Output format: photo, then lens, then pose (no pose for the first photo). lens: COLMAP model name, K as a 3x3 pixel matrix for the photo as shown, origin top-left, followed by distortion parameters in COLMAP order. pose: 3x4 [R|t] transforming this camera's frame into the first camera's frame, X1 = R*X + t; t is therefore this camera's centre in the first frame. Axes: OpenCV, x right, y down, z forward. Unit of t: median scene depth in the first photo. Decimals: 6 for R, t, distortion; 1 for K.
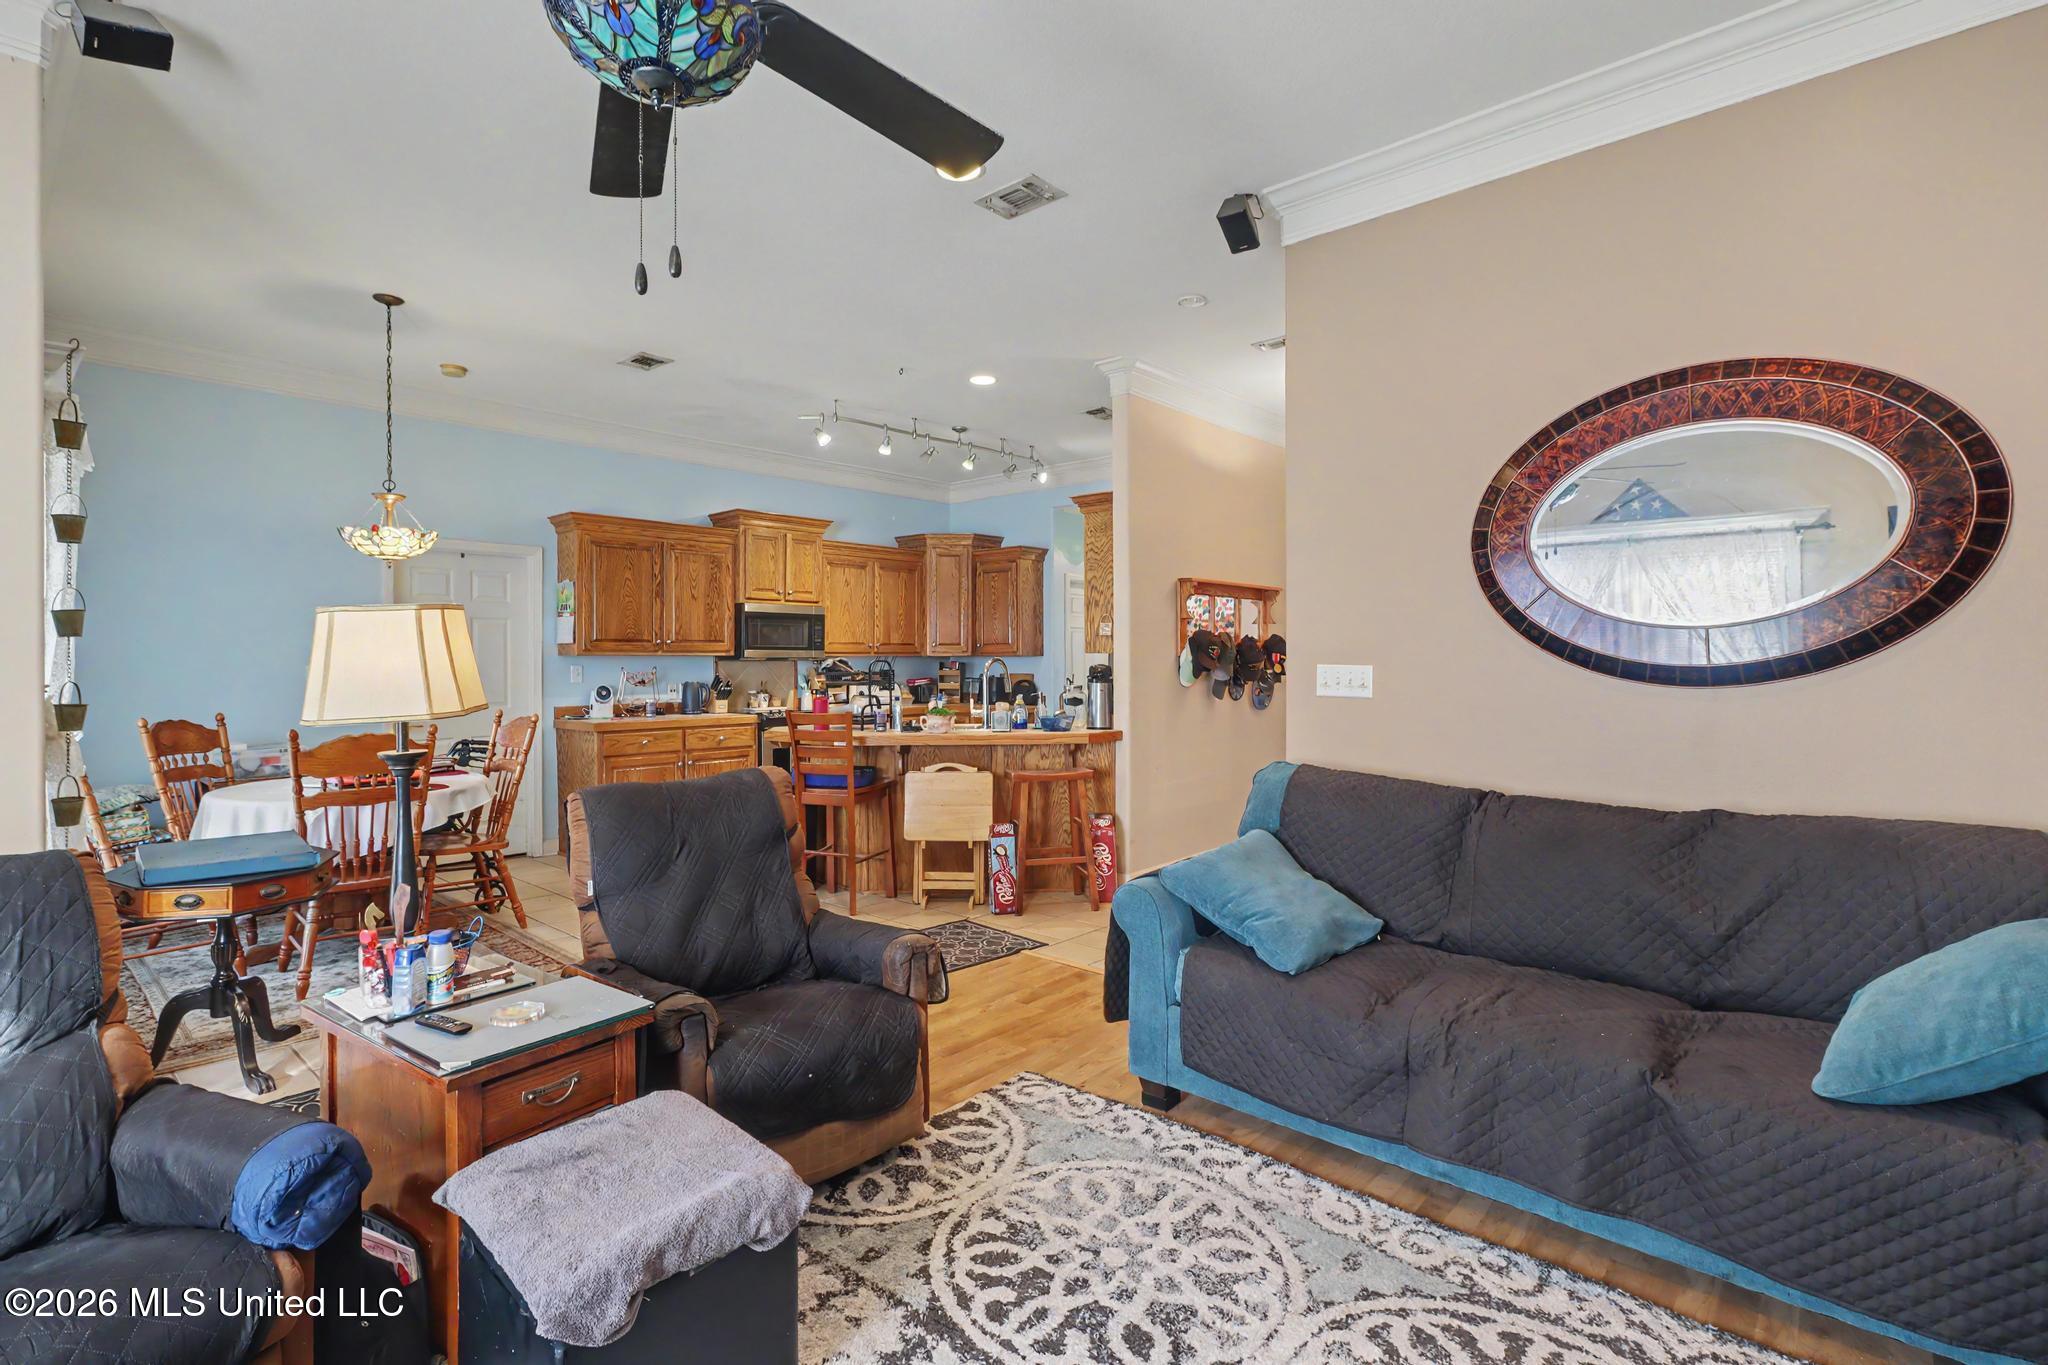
lens RADIAL K [[955.2, 0, 1013.2], [0, 955.2, 655.0], [0, 0, 1]] dist [-0.000406, 0.000152]
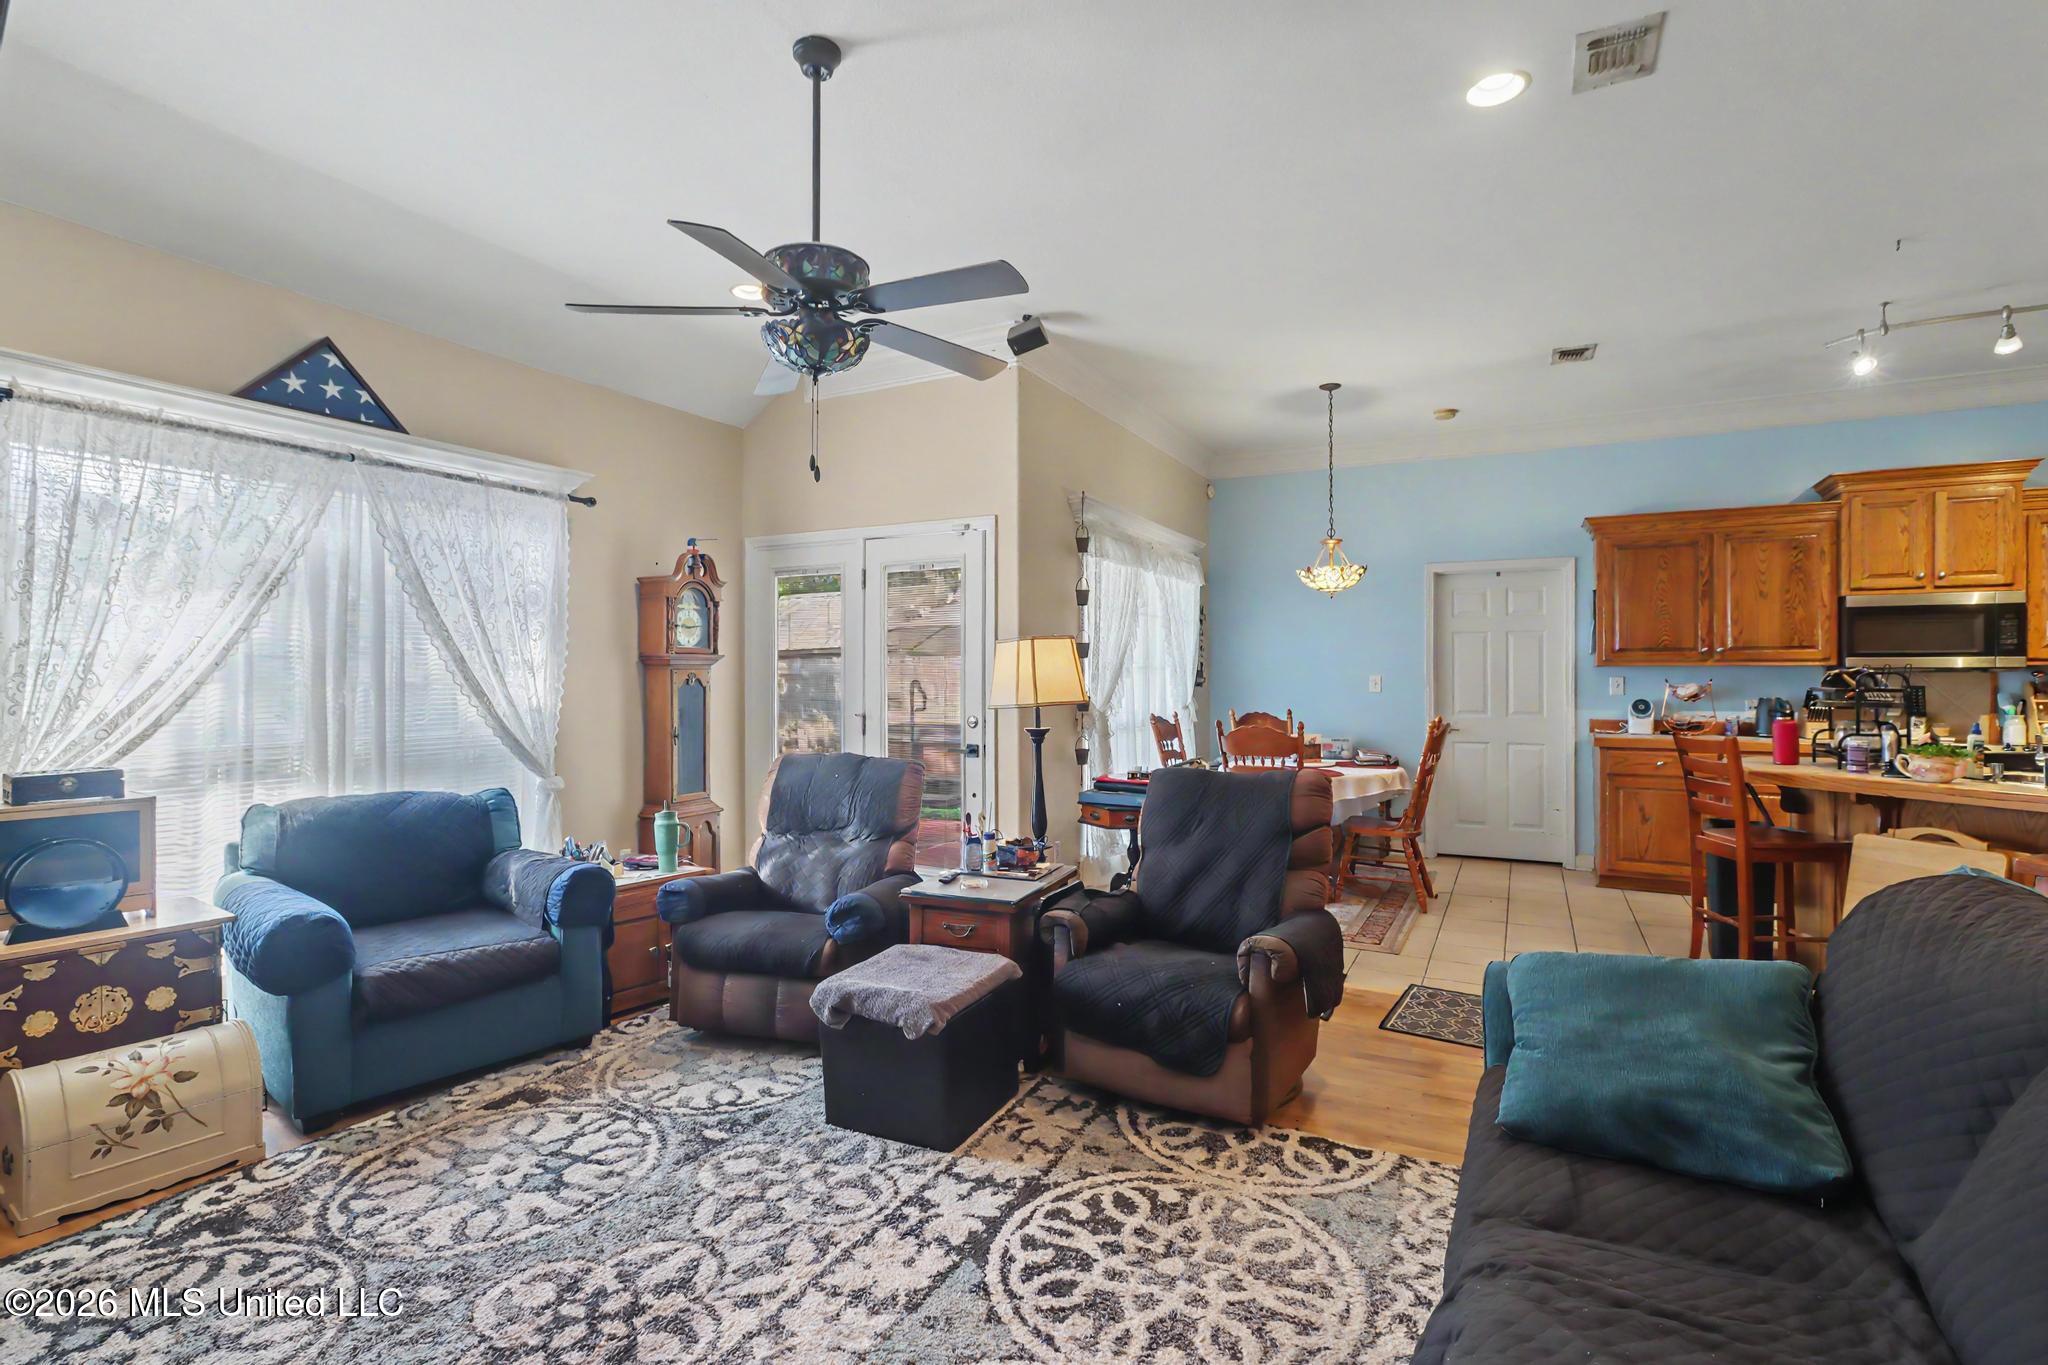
lens RADIAL K [[969.0, 0, 1013.9], [0, 969.0, 676.2], [0, 0, 1]] dist [-0.001133, -0.000326]
pose [[0.247438, 0.005559, -0.968888, 0.398335], [0.006140, 0.999954, 0.007305, -0.000420], [0.968884, -0.007756, 0.247392, 0.224148]]
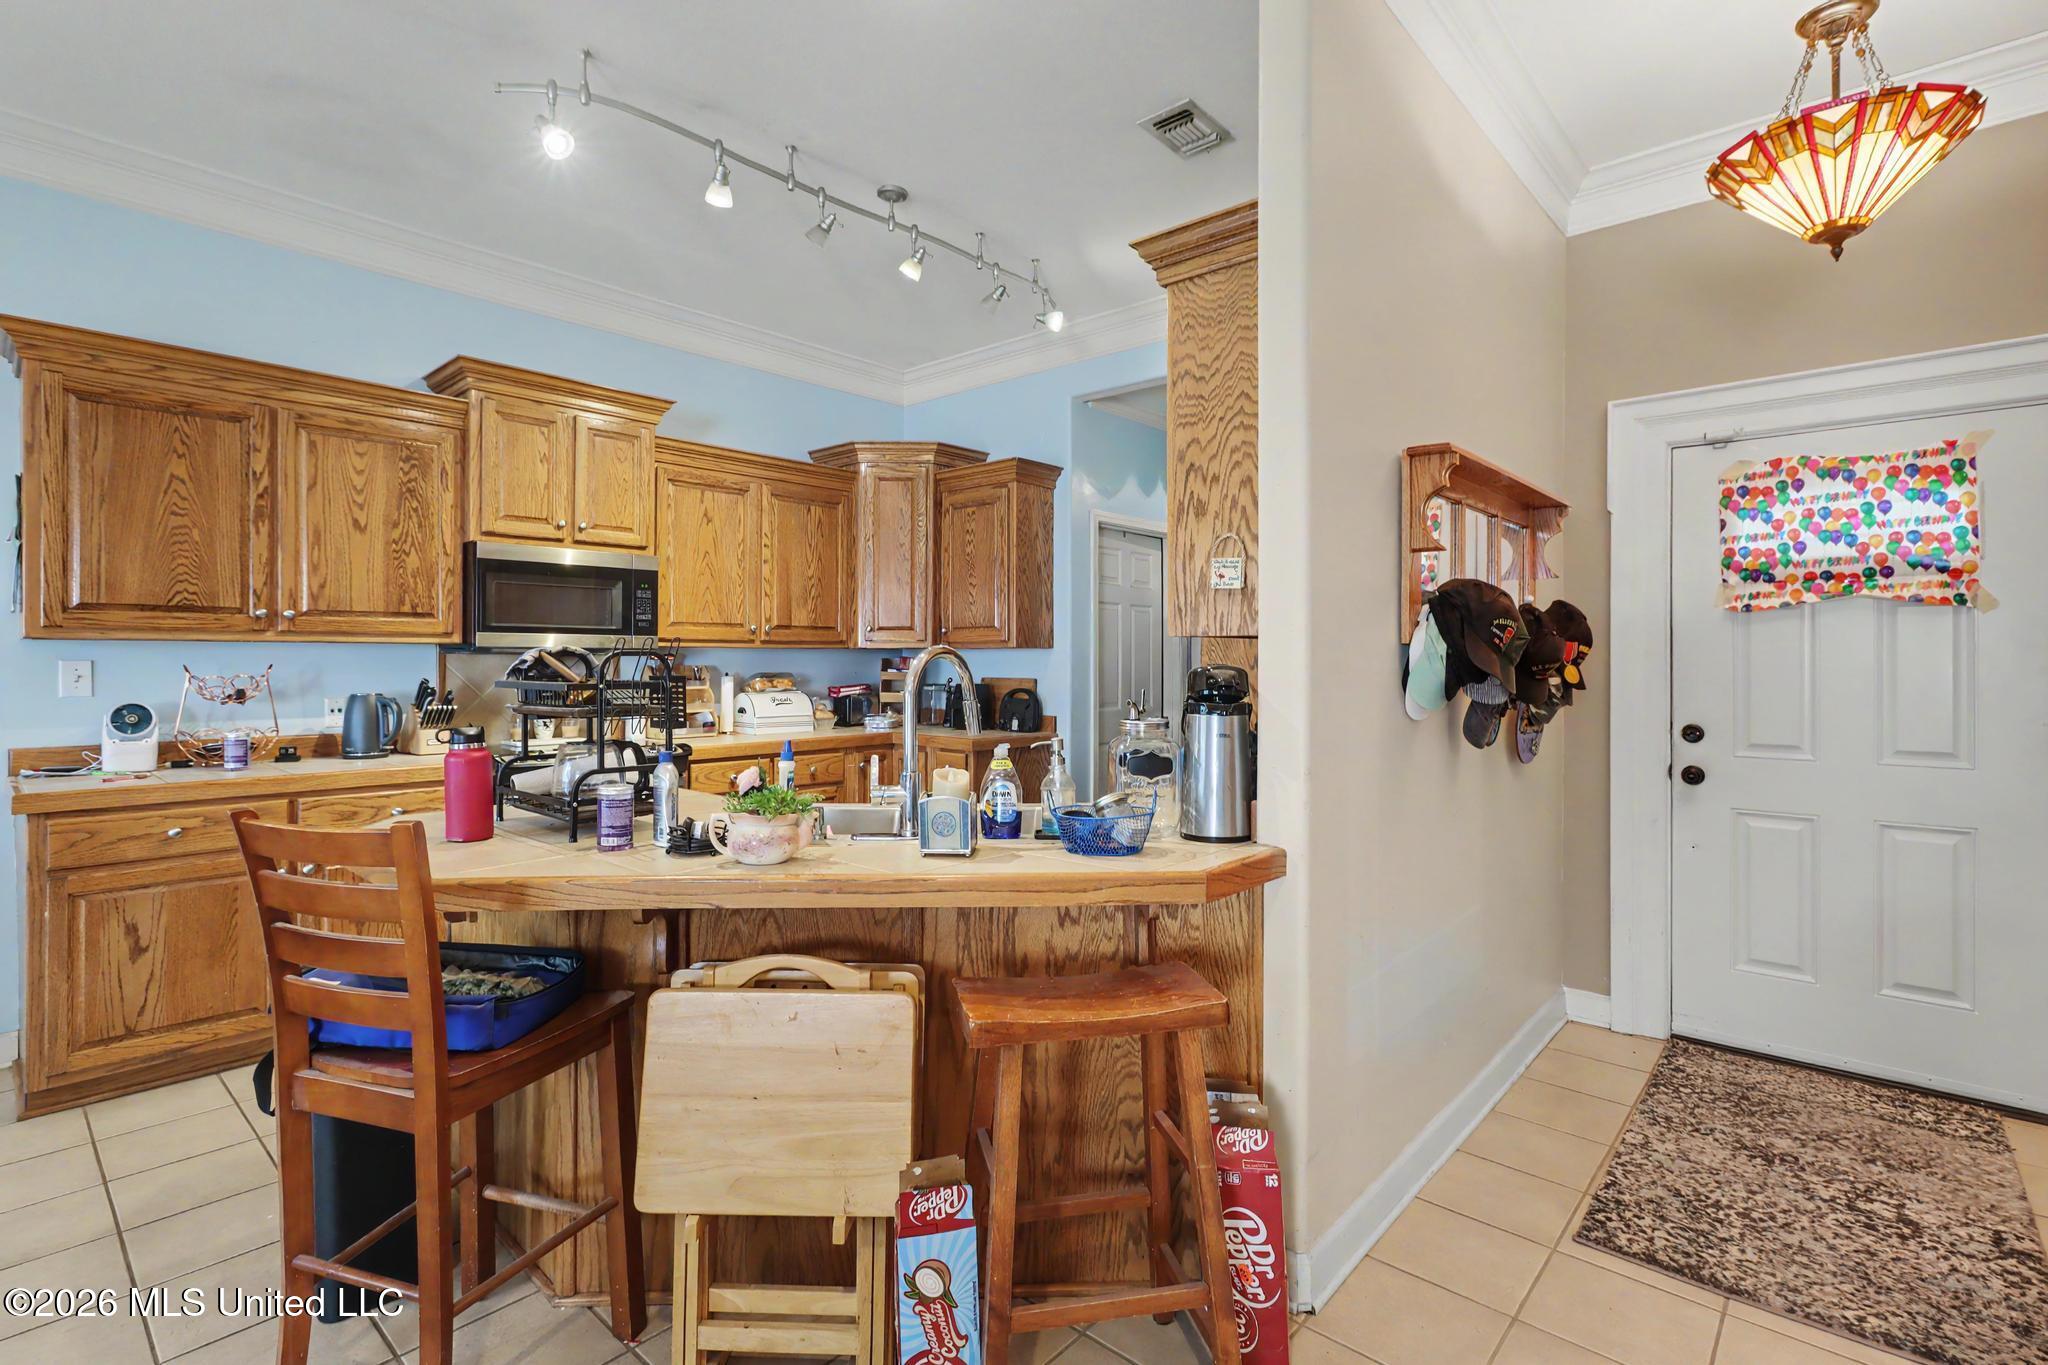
lens RADIAL K [[955.2, 0, 1013.2], [0, 955.2, 655.0], [0, 0, 1]] dist [-0.000406, 0.000152]
pose [[0.999987, 0.005099, -0.000242, 0.011349], [-0.005098, 0.999984, 0.002473, 0.005722], [0.000255, -0.002472, 0.999997, 0.642843]]
